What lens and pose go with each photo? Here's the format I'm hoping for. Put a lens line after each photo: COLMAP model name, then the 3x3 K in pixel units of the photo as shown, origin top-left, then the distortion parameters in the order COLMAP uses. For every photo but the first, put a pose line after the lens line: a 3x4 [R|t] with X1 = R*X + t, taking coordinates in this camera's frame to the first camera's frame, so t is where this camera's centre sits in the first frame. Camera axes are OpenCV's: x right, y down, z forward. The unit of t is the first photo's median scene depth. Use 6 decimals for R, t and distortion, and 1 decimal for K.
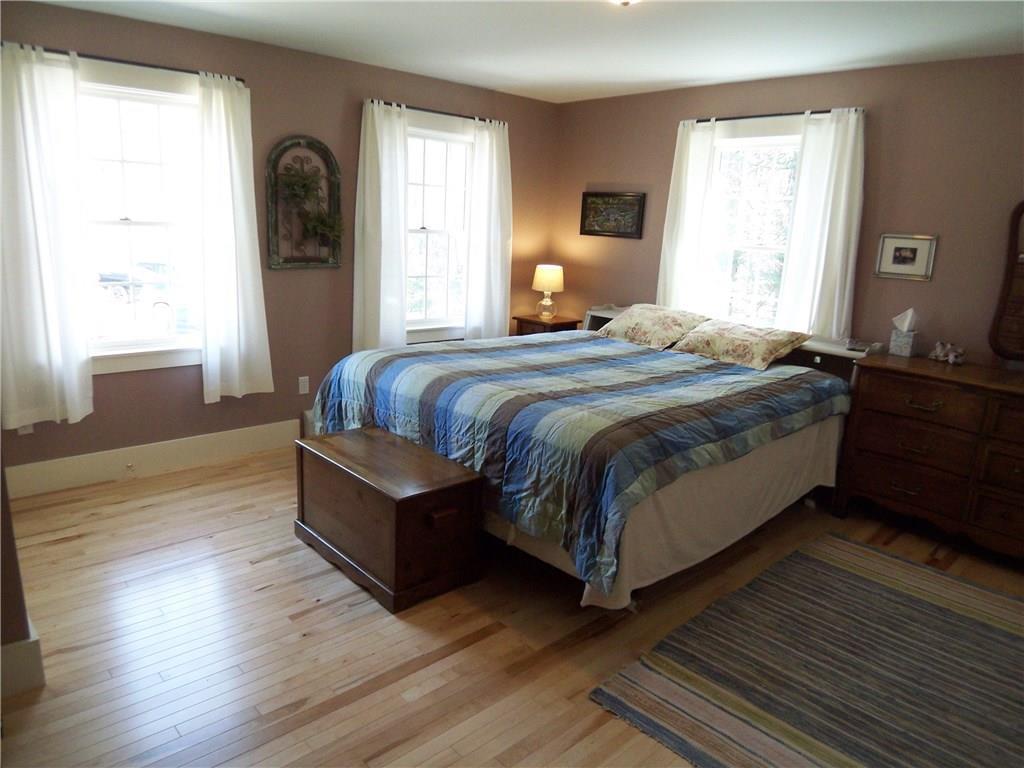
lens RADIAL K [[687.3, 0, 513.8], [0, 687.3, 381.3], [0, 0, 1]] dist [-0.021676, -0.031932]
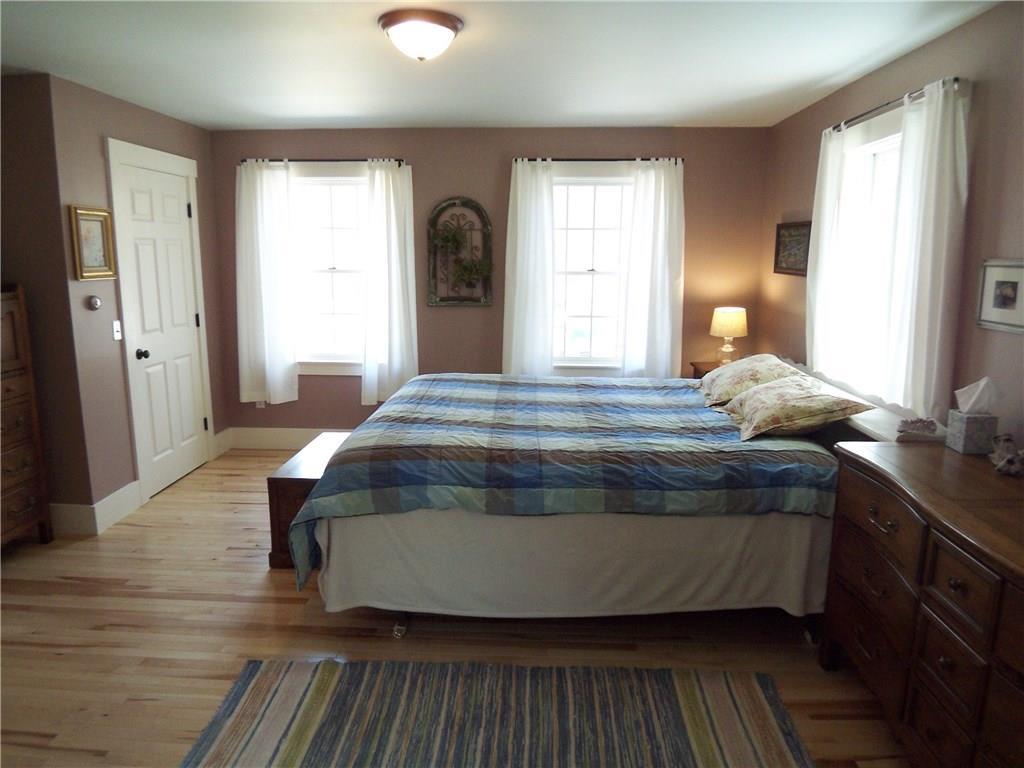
lens RADIAL K [[687.3, 0, 506.1], [0, 687.3, 386.4], [0, 0, 1]] dist [-0.021676, -0.031932]
pose [[0.701598, 0.093016, -0.706476, 0.638021], [-0.133916, 0.990989, -0.002516, -0.034620], [0.699876, 0.096374, 0.707733, 0.228984]]
